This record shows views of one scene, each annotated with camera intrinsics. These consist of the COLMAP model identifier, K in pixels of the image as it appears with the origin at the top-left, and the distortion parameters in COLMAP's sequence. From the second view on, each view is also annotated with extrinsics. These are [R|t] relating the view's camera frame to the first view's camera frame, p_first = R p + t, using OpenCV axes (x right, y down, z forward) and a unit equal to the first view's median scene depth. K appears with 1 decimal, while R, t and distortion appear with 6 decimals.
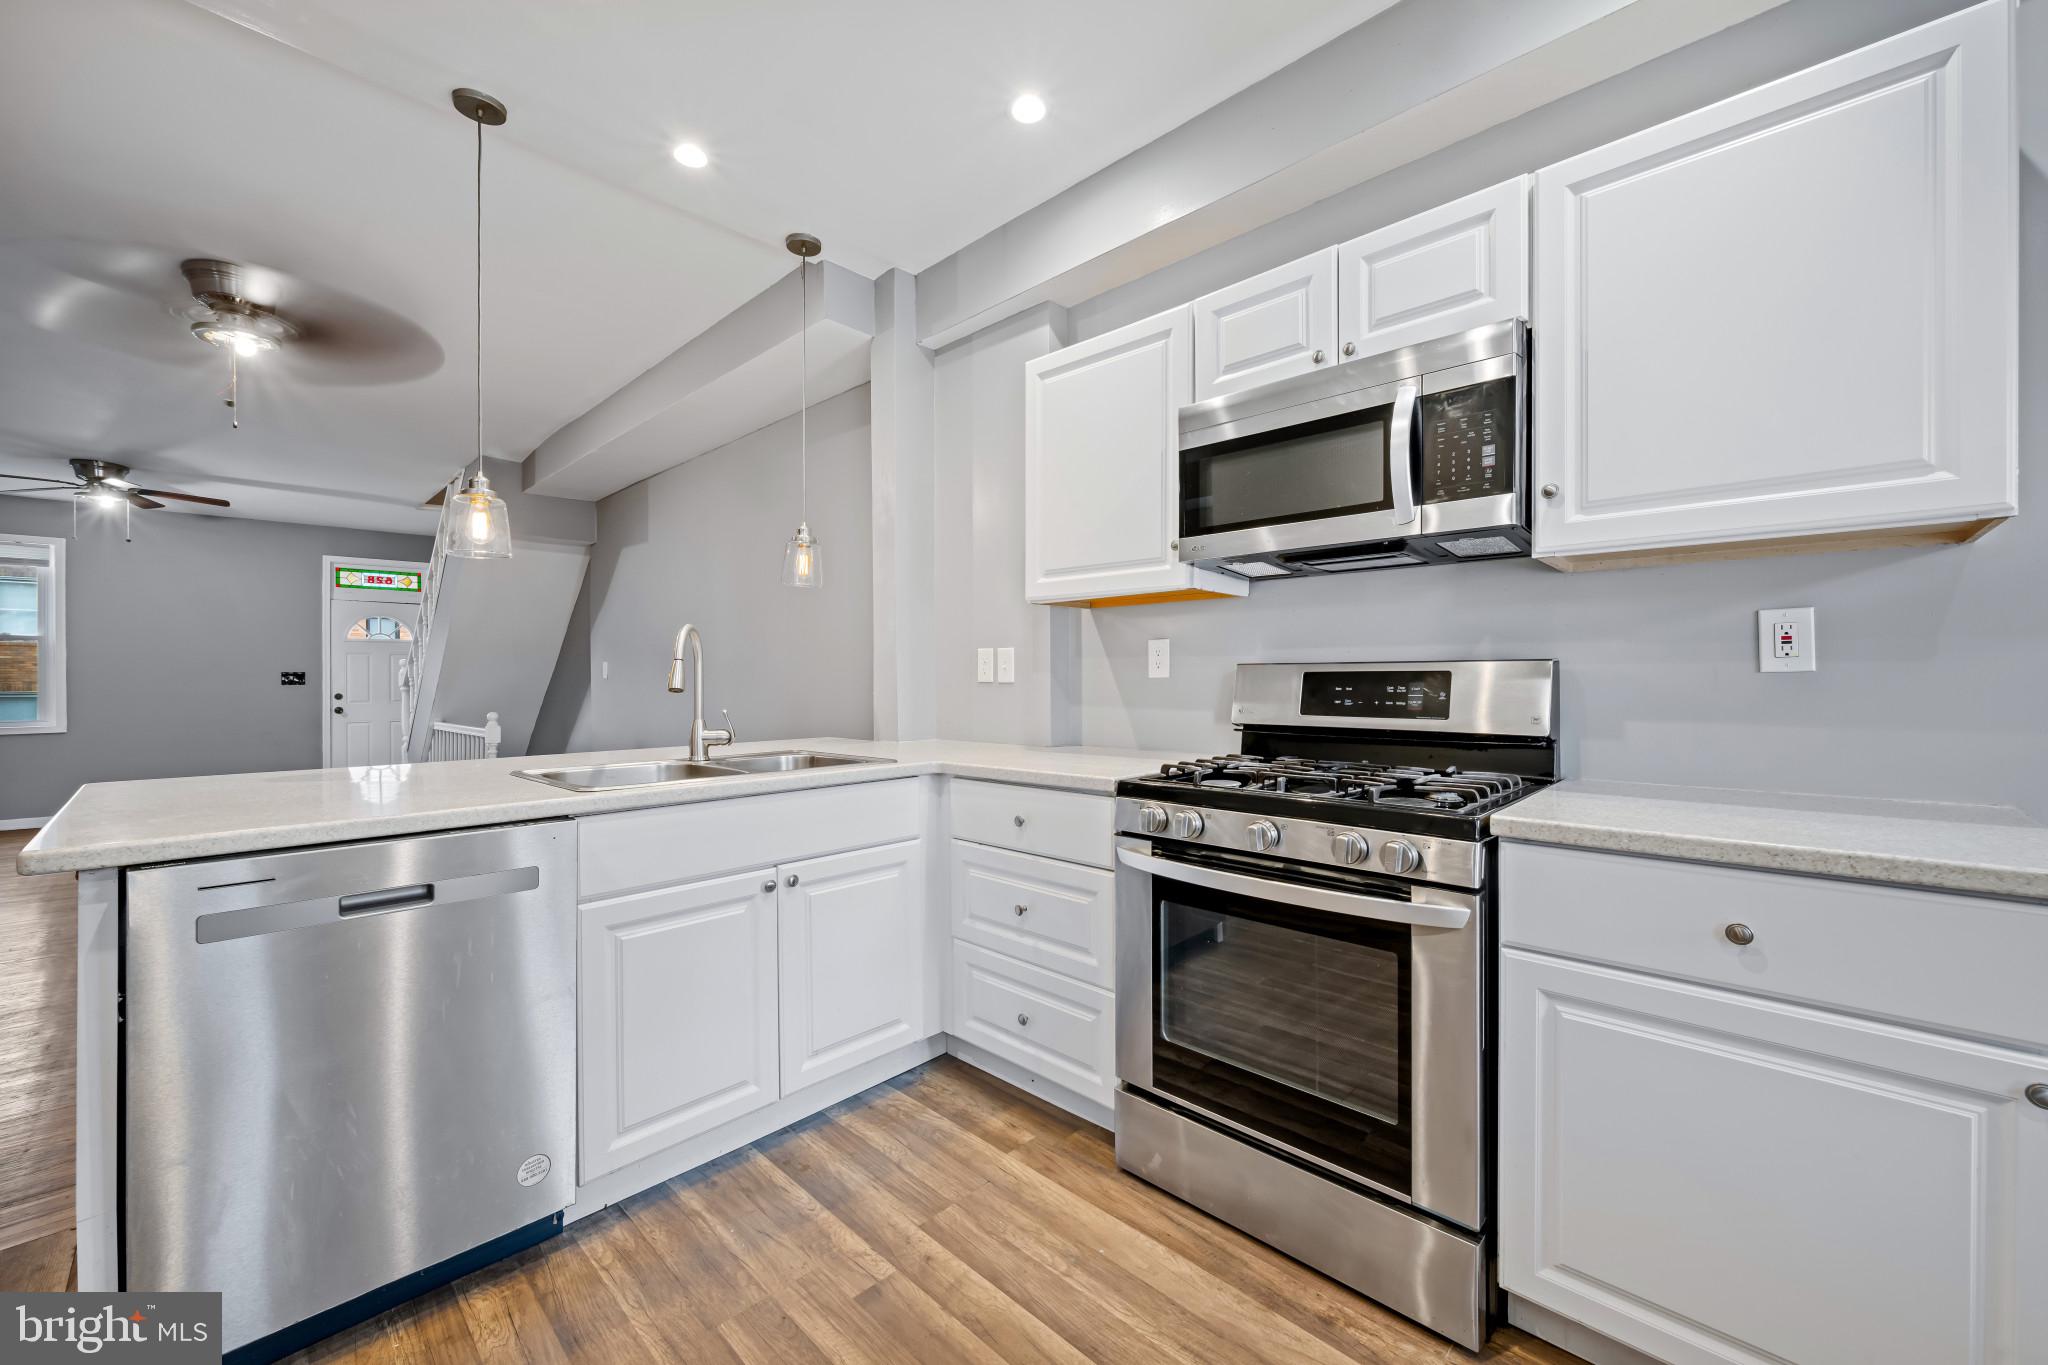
lens RADIAL K [[793.1, 0, 1024.8], [0, 793.1, 677.2], [0, 0, 1]] dist [-0.000444, -0.000013]
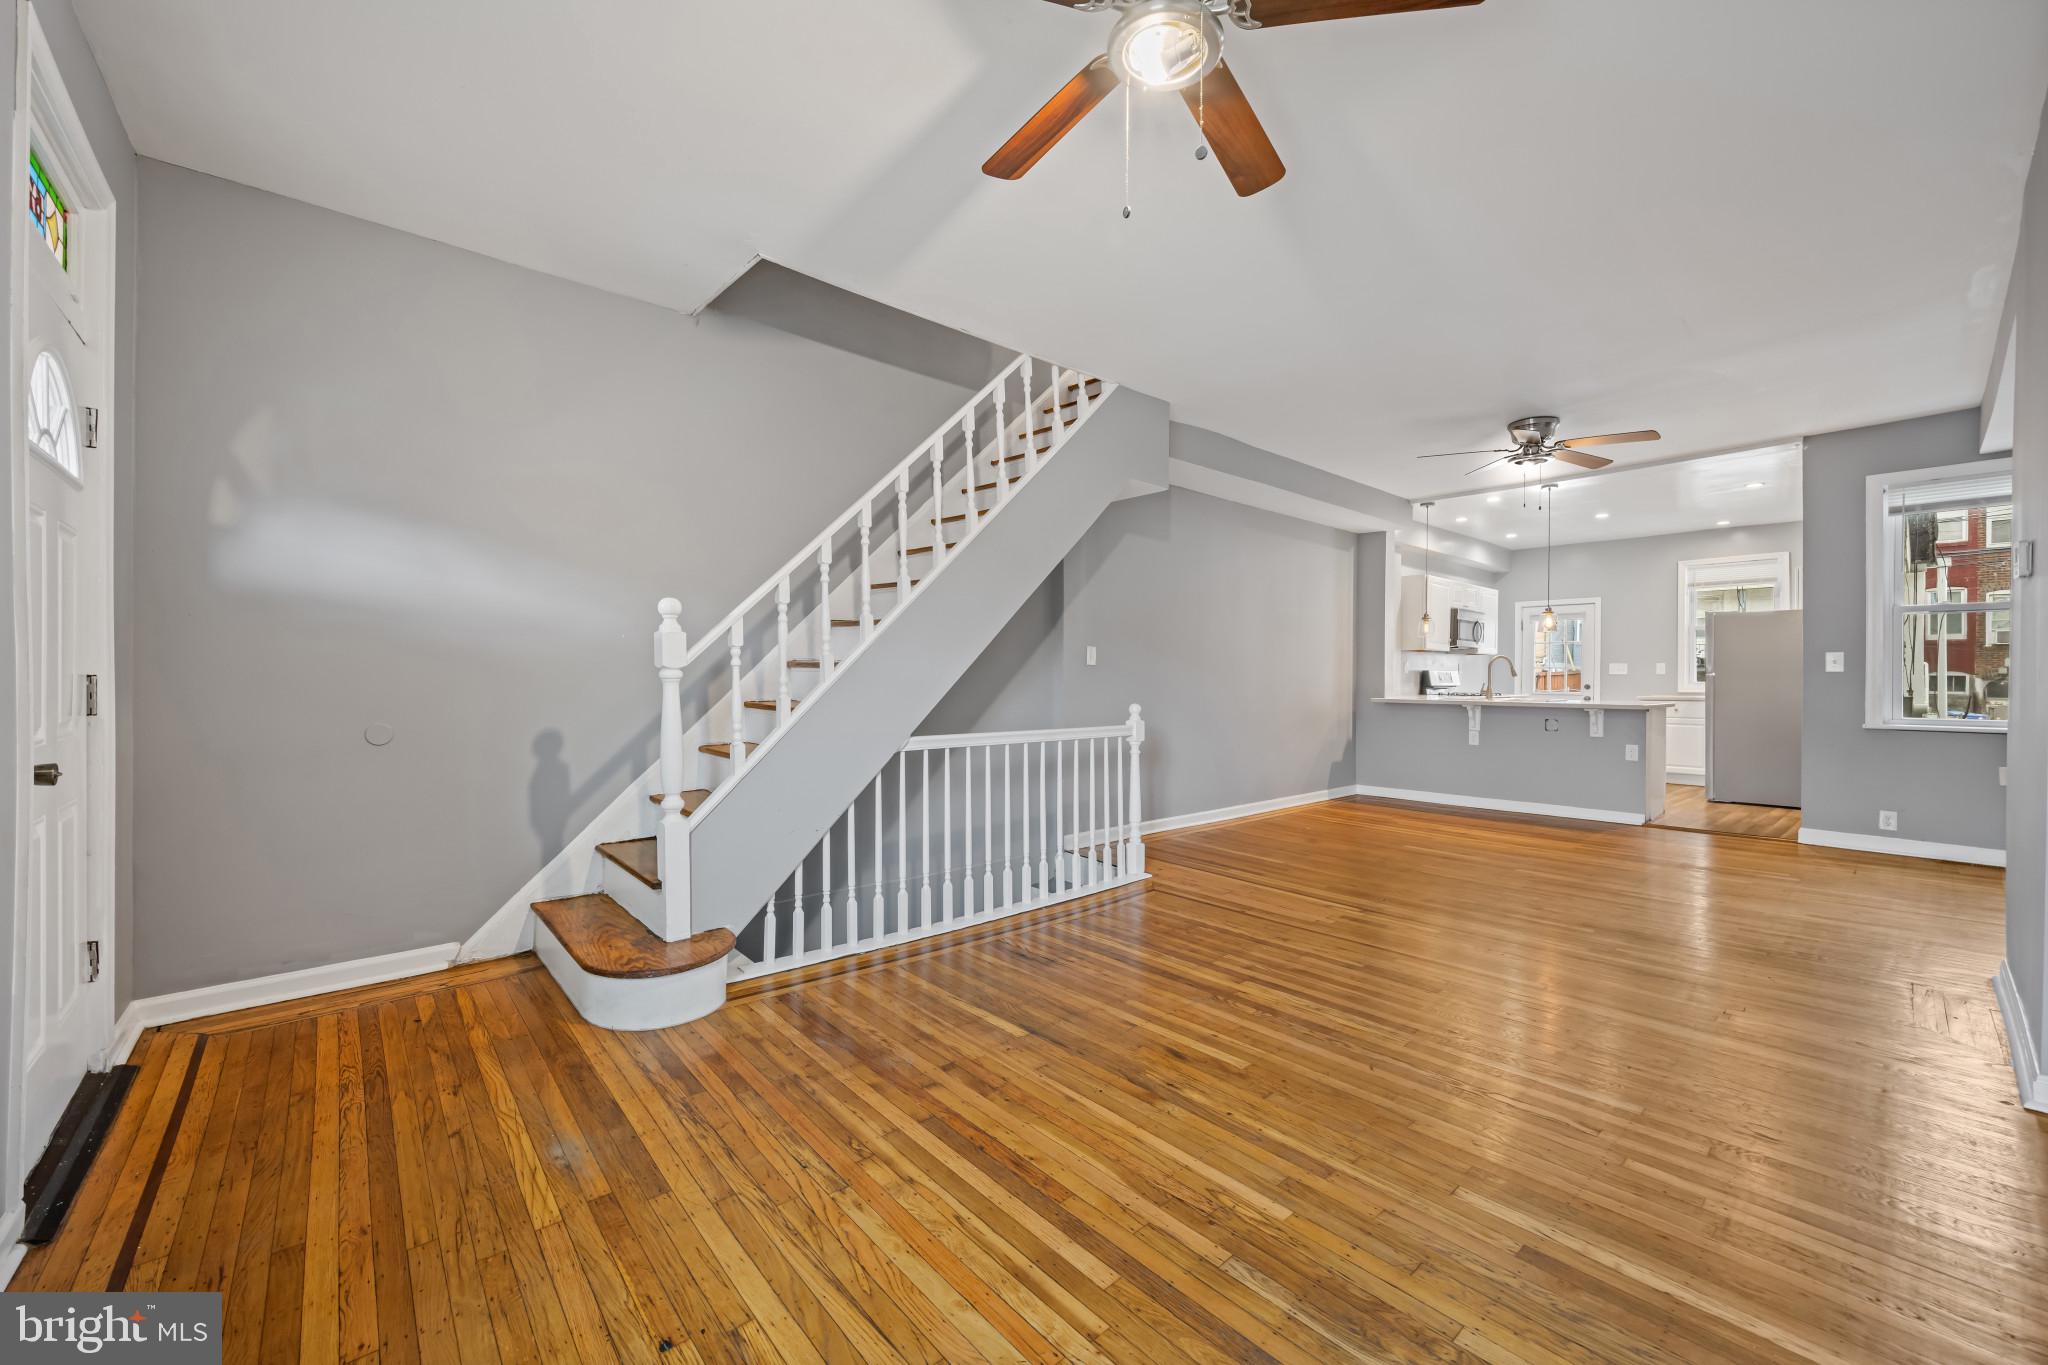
lens RADIAL K [[793.1, 0, 1024.8], [0, 793.1, 677.2], [0, 0, 1]] dist [-0.000444, -0.000013]
pose [[0.094089, 0.004632, 0.995553, -4.344770], [-0.009022, 0.999952, -0.003800, 0.057807], [-0.995523, -0.008624, 0.094127, 3.004964]]
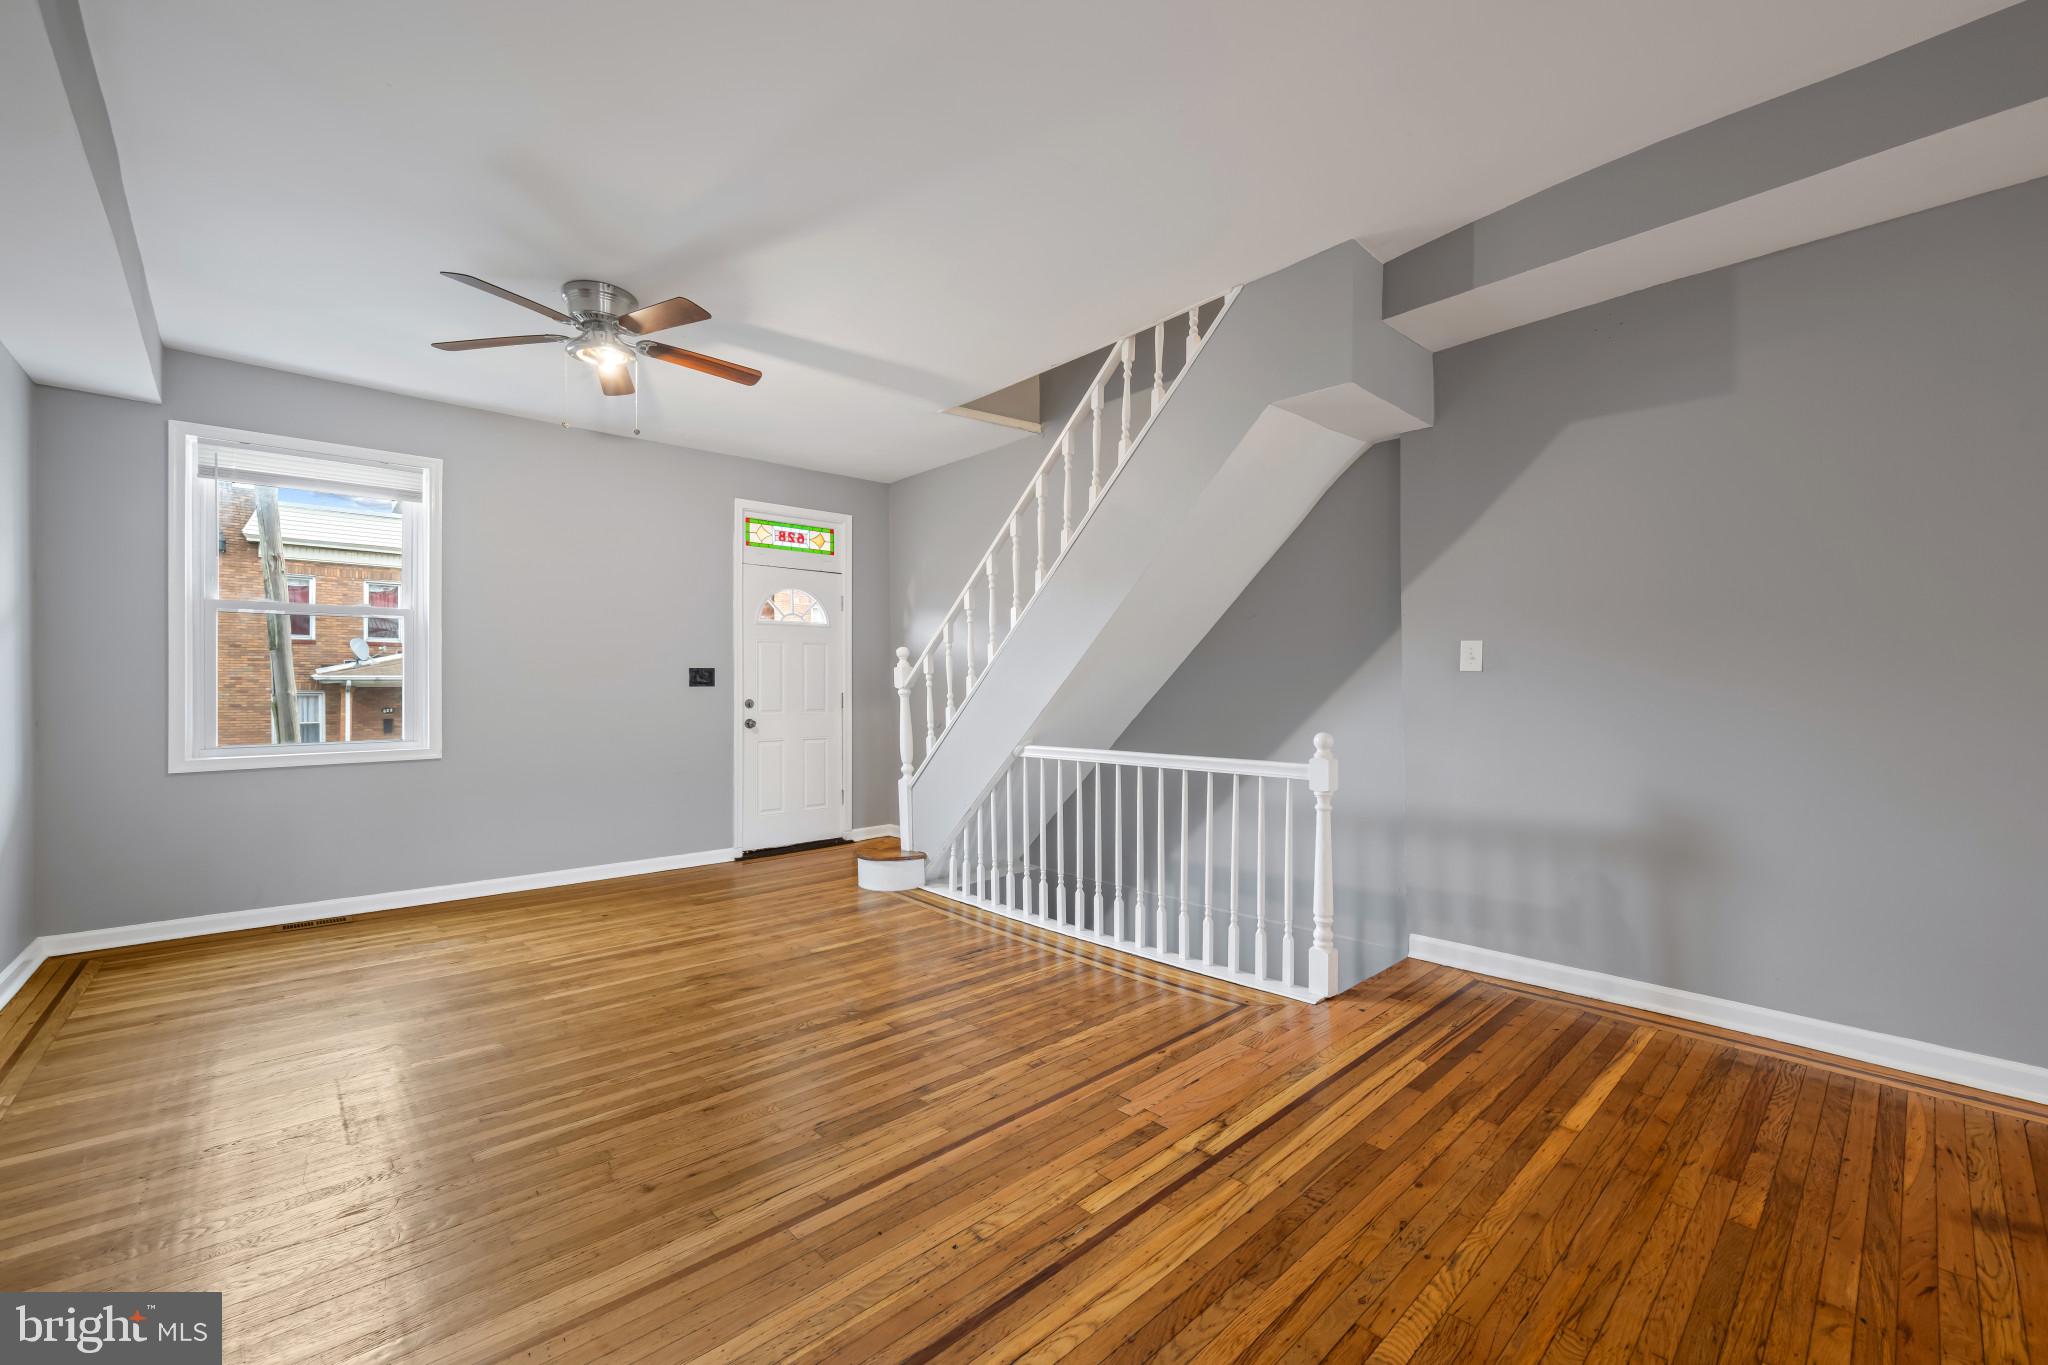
lens RADIAL K [[825.3, 0, 1024.0], [0, 825.3, 682.5], [0, 0, 1]] dist [-0.000439, -0.000071]
pose [[0.997832, 0.001513, -0.065798, -2.421515], [-0.001952, 0.999976, -0.006615, 0.039318], [0.065786, 0.006729, 0.997811, 1.259311]]
